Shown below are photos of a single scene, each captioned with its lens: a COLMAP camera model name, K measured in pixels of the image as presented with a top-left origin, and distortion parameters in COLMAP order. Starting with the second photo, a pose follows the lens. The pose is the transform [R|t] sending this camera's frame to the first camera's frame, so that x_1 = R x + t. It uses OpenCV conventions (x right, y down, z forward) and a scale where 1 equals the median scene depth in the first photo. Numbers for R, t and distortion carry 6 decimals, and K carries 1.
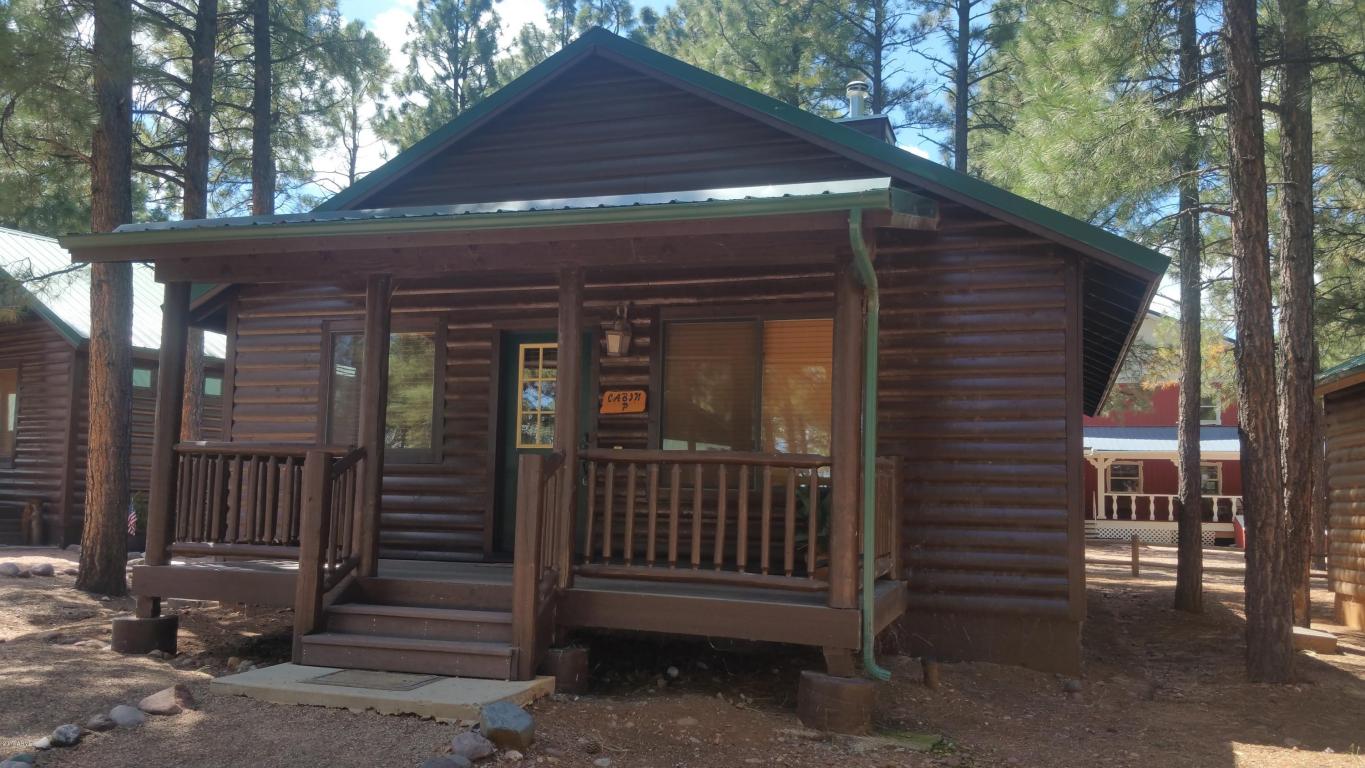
lens RADIAL K [[1171.4, 0, 626.1], [0, 1171.4, 399.8], [0, 0, 1]] dist [0.140442, -0.345004]
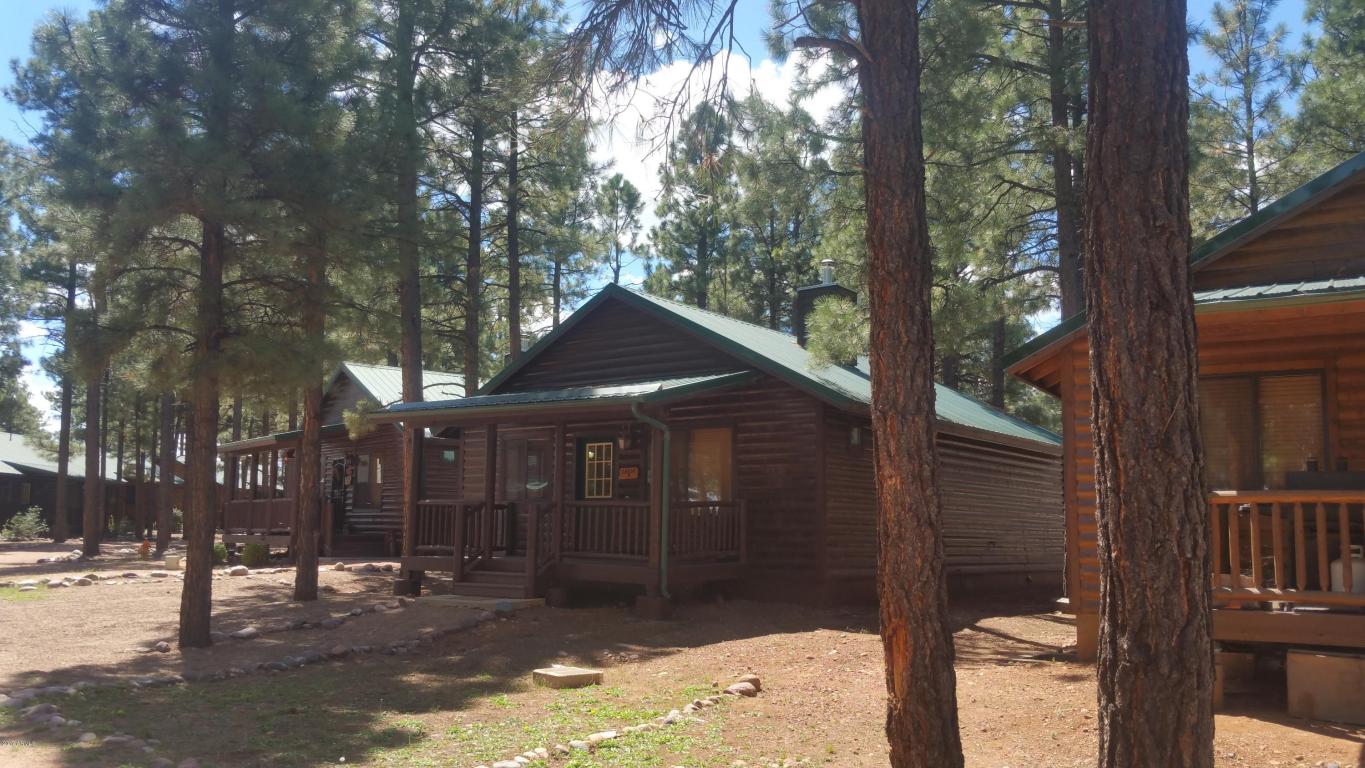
lens RADIAL K [[1171.4, 0, 626.1], [0, 1171.4, 399.8], [0, 0, 1]] dist [0.140442, -0.345004]
pose [[0.948753, -0.049573, -0.312105, 0.608332], [0.041329, 0.998601, -0.032978, -0.056203], [0.313303, 0.018389, 0.949475, -0.853482]]
